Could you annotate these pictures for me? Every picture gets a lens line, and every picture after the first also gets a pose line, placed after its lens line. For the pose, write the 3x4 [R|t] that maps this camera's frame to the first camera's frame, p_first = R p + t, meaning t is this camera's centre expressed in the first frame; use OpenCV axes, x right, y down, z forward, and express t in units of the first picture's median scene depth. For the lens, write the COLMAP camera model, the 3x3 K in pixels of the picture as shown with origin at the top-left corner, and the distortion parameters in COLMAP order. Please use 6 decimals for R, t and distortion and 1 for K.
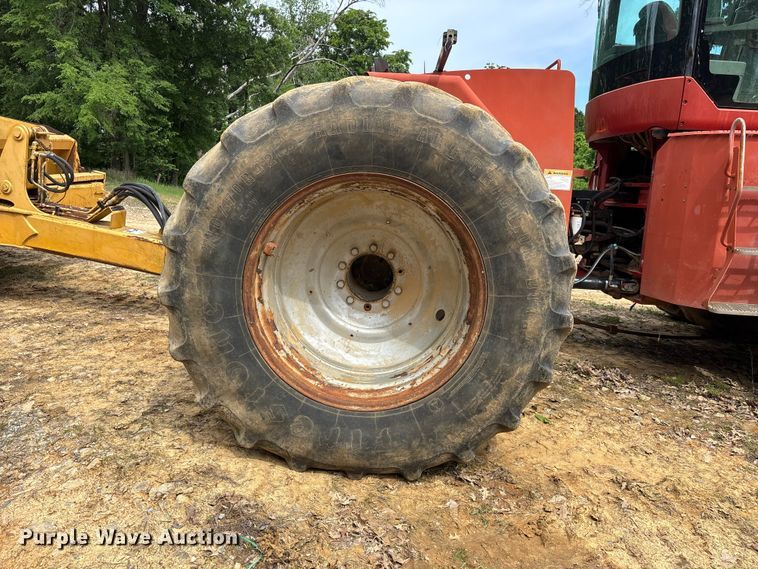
lens RADIAL K [[571.8, 0, 377.6], [0, 571.8, 280.7], [0, 0, 1]] dist [0.033822, -0.004999]
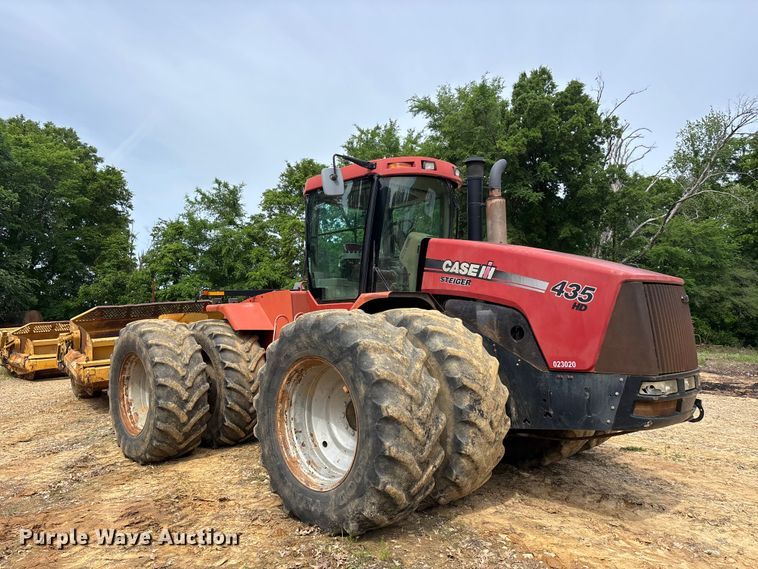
lens RADIAL K [[571.8, 0, 377.6], [0, 571.8, 280.7], [0, 0, 1]] dist [0.033822, -0.004999]
pose [[0.710035, -0.116467, -0.694468, 2.767597], [-0.056239, 0.973697, -0.220796, 0.040016], [0.701917, 0.195829, 0.684809, -0.219025]]
